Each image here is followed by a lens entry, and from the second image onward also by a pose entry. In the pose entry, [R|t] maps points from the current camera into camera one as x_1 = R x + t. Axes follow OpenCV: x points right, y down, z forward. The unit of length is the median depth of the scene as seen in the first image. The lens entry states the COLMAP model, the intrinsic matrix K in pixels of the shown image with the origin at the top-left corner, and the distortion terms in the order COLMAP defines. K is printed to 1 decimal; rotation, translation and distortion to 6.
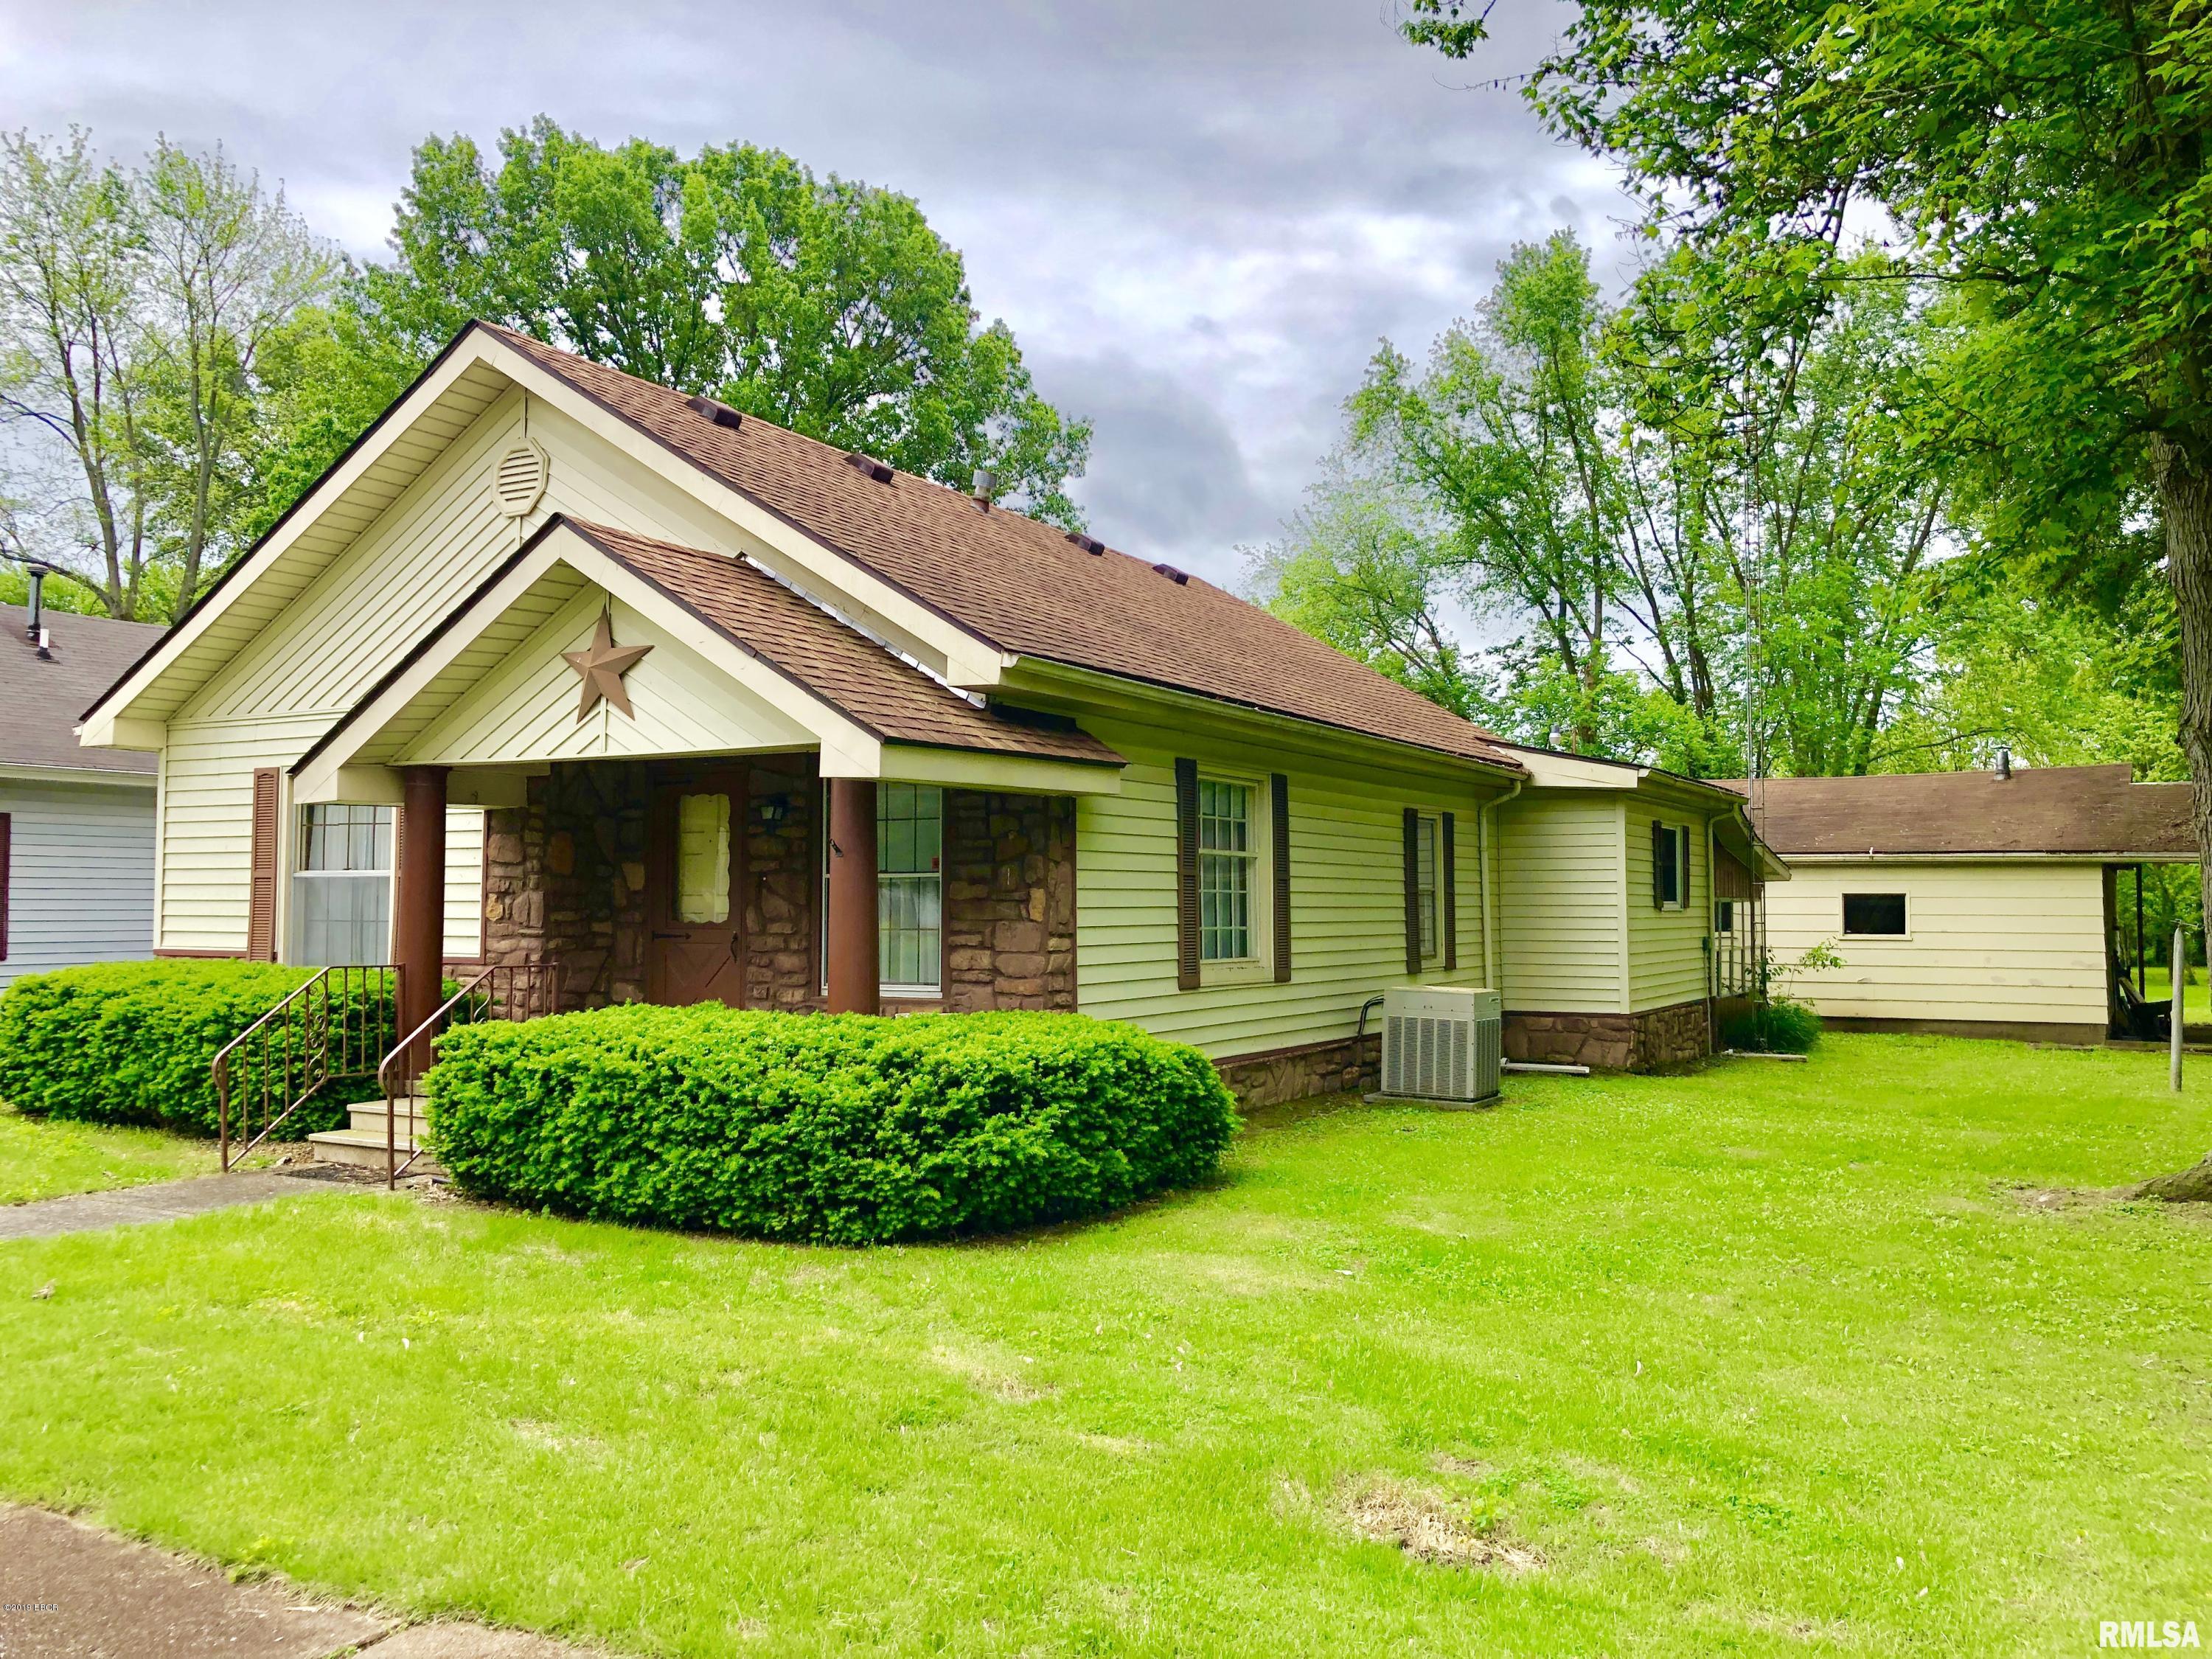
lens RADIAL K [[1864.8, 0, 1102.1], [0, 1864.8, 823.0], [0, 0, 1]] dist [0.031573, -0.038693]
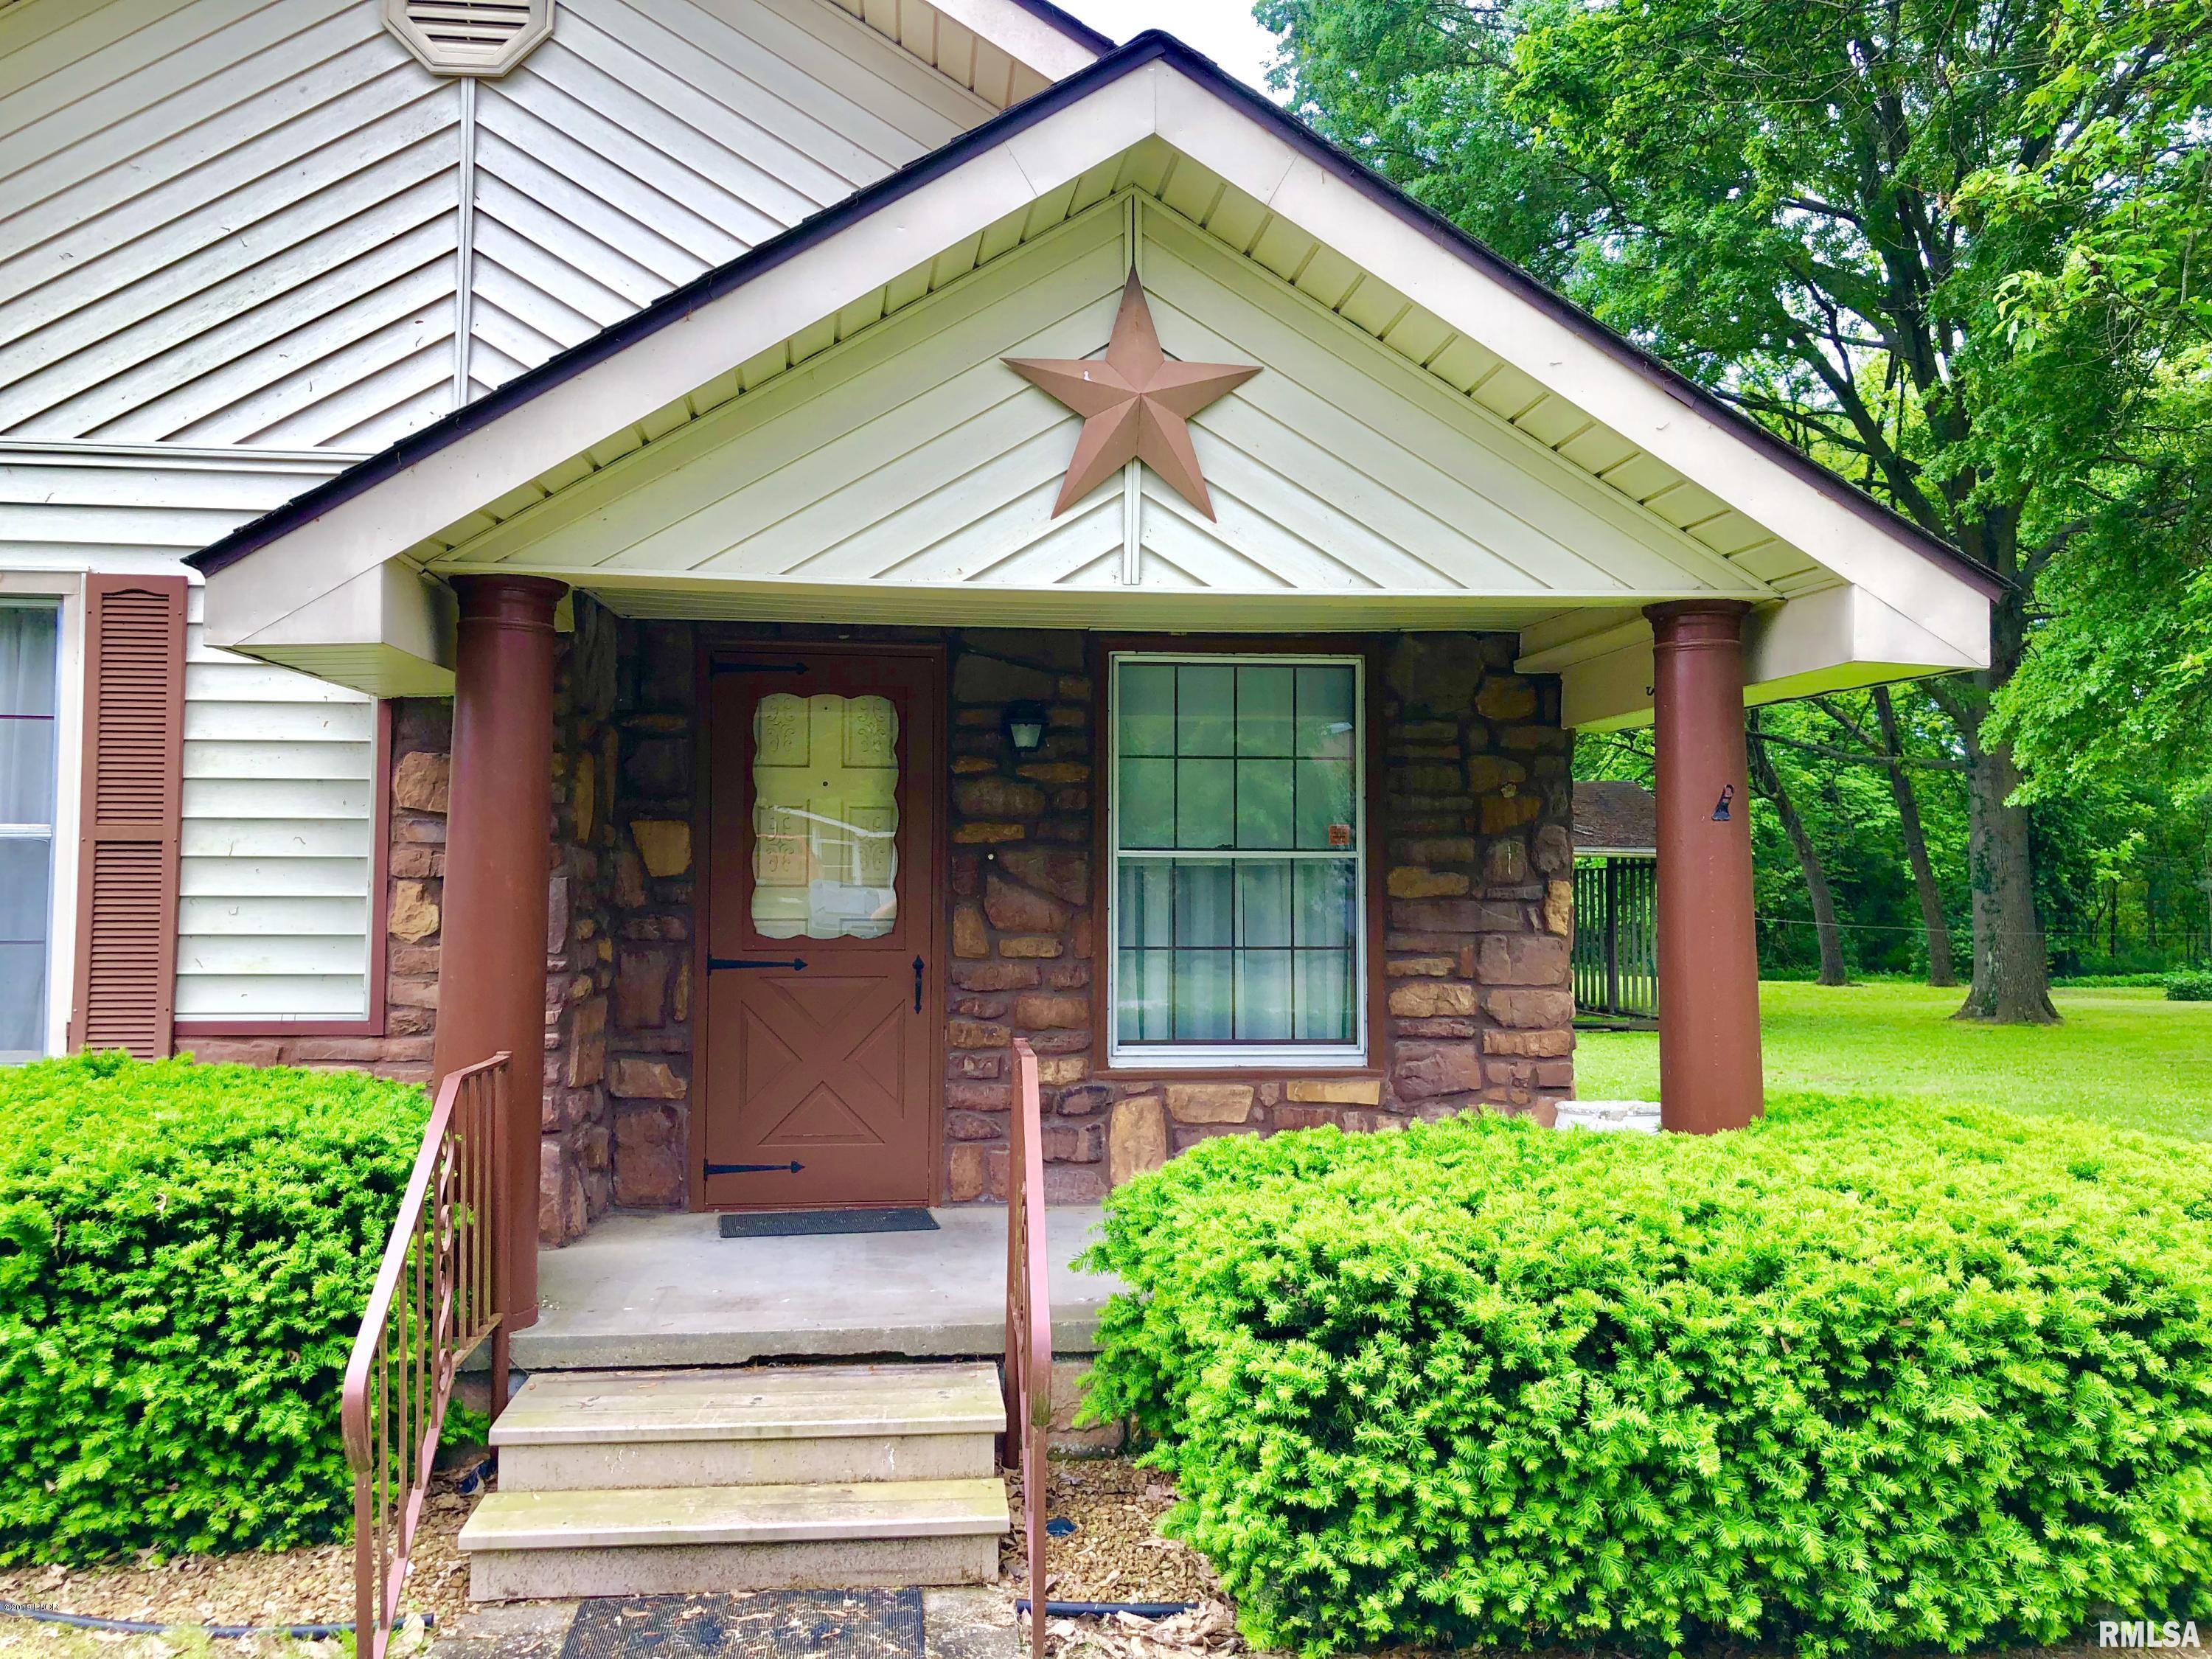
lens RADIAL K [[1864.8, 0, 1102.4], [0, 1864.8, 818.4], [0, 0, 1]] dist [0.031573, -0.038693]
pose [[0.813663, 0.025040, 0.580797, -0.502914], [-0.028696, 0.999584, -0.002894, 0.020684], [-0.580628, -0.014312, 0.814043, 0.582597]]
